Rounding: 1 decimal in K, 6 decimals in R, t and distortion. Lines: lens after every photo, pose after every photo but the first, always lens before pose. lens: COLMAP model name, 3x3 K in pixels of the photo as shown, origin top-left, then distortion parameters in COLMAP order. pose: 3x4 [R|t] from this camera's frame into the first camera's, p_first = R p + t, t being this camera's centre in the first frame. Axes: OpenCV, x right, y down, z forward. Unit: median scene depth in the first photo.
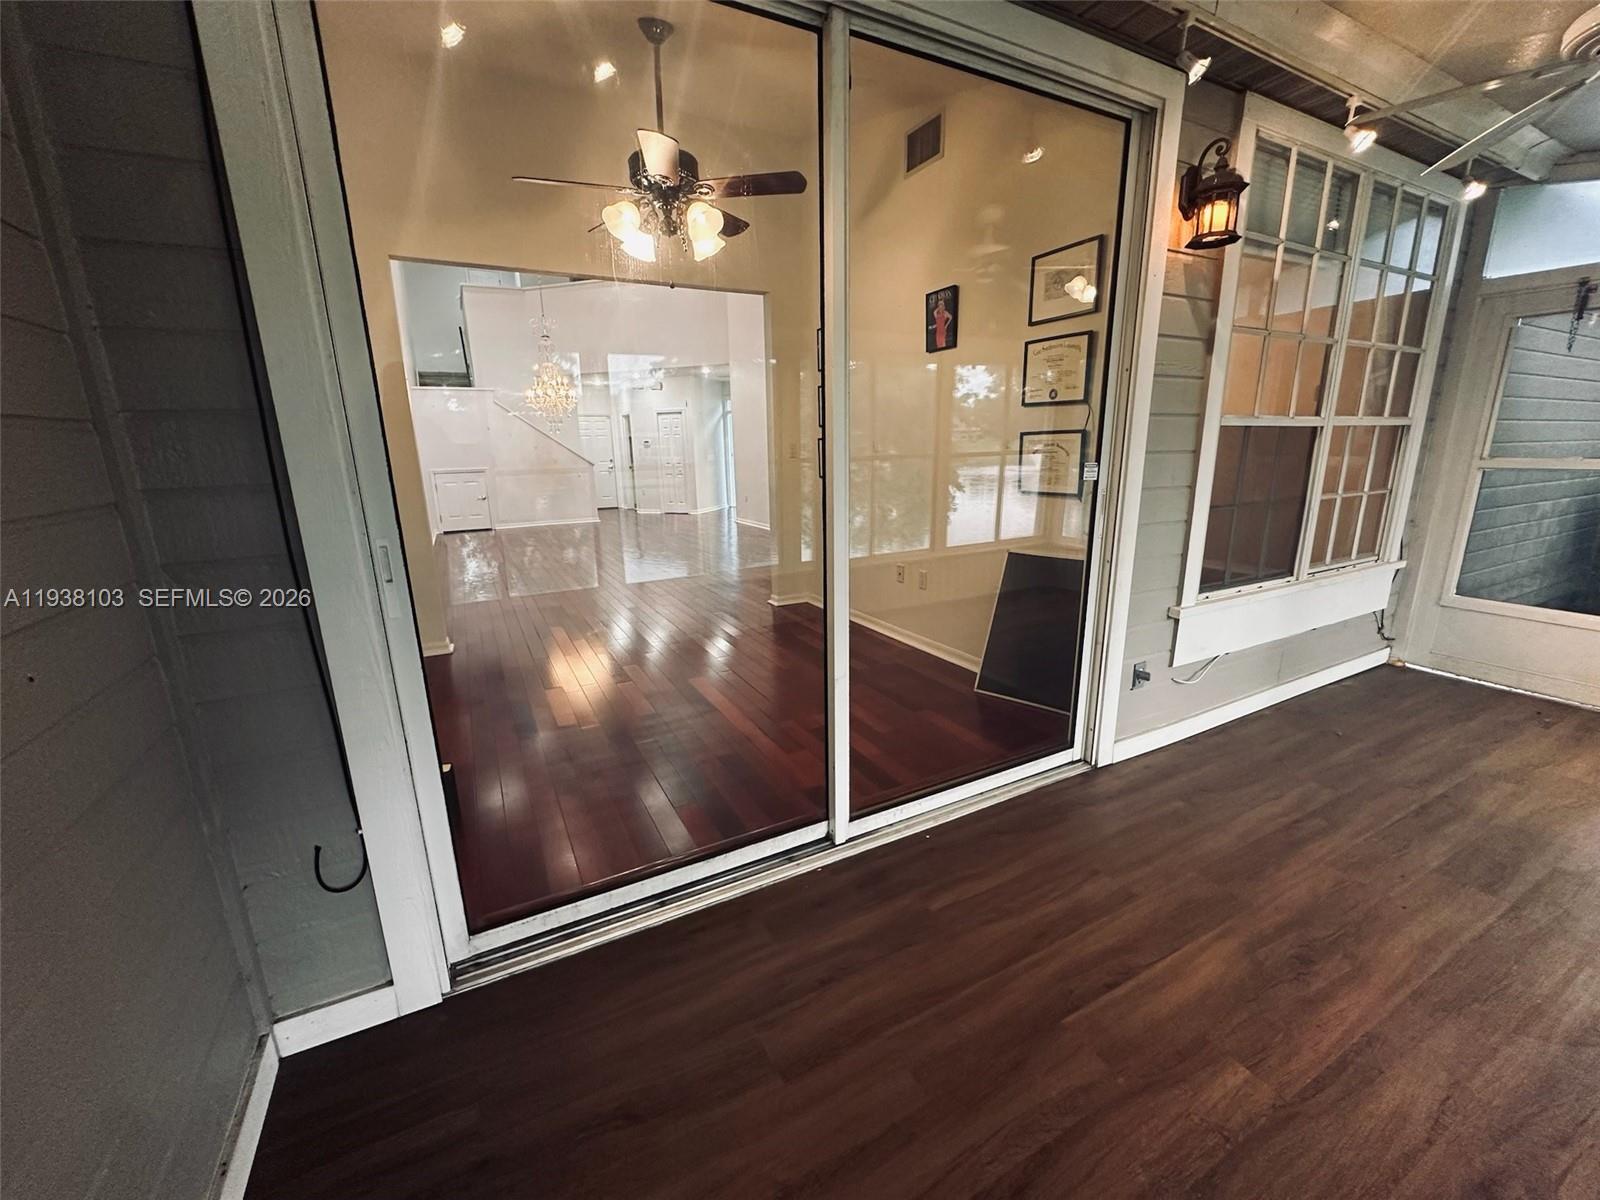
lens RADIAL K [[637.1, 0, 799.4], [0, 637.1, 598.7], [0, 0, 1]] dist [-0.005737, 0.001004]
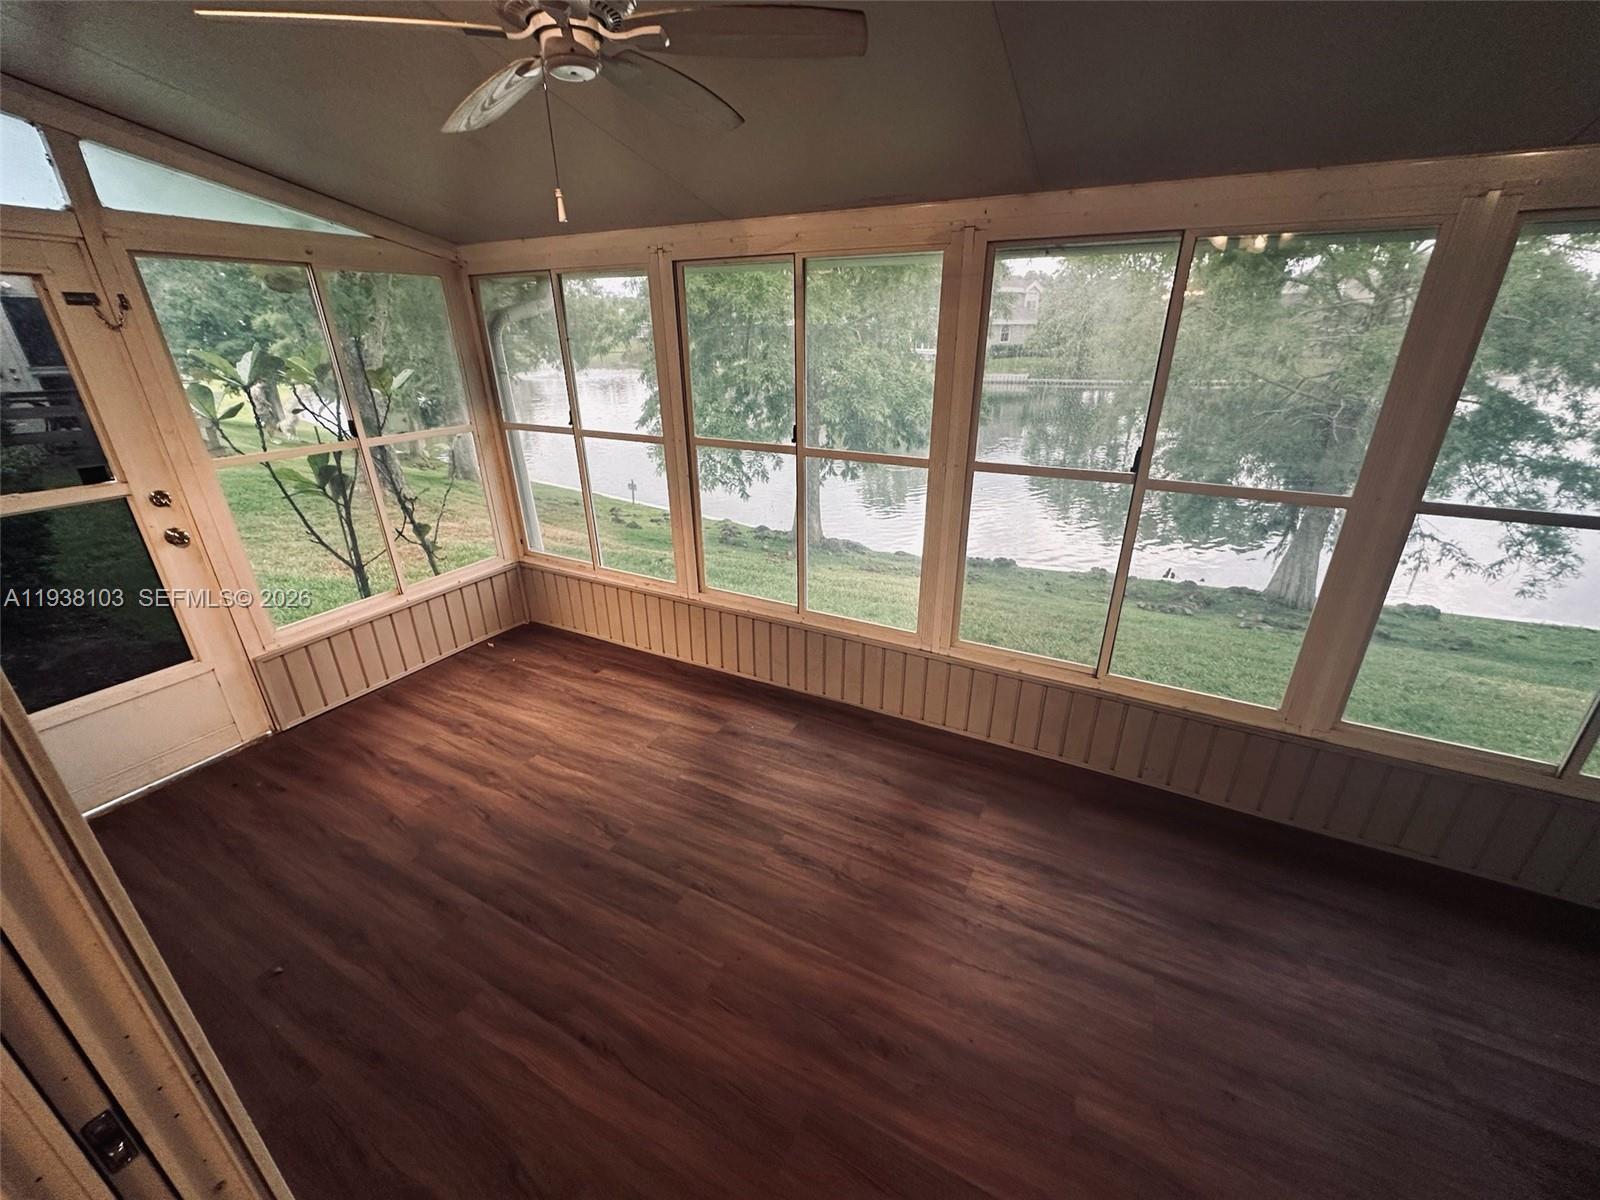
lens RADIAL K [[637.1, 0, 799.6], [0, 637.1, 599.2], [0, 0, 1]] dist [-0.005737, 0.001004]
pose [[-0.567940, -0.296554, 0.767789, 0.212661], [0.209917, 0.849798, 0.483506, -0.344568], [-0.795851, 0.435775, -0.420383, 0.804201]]
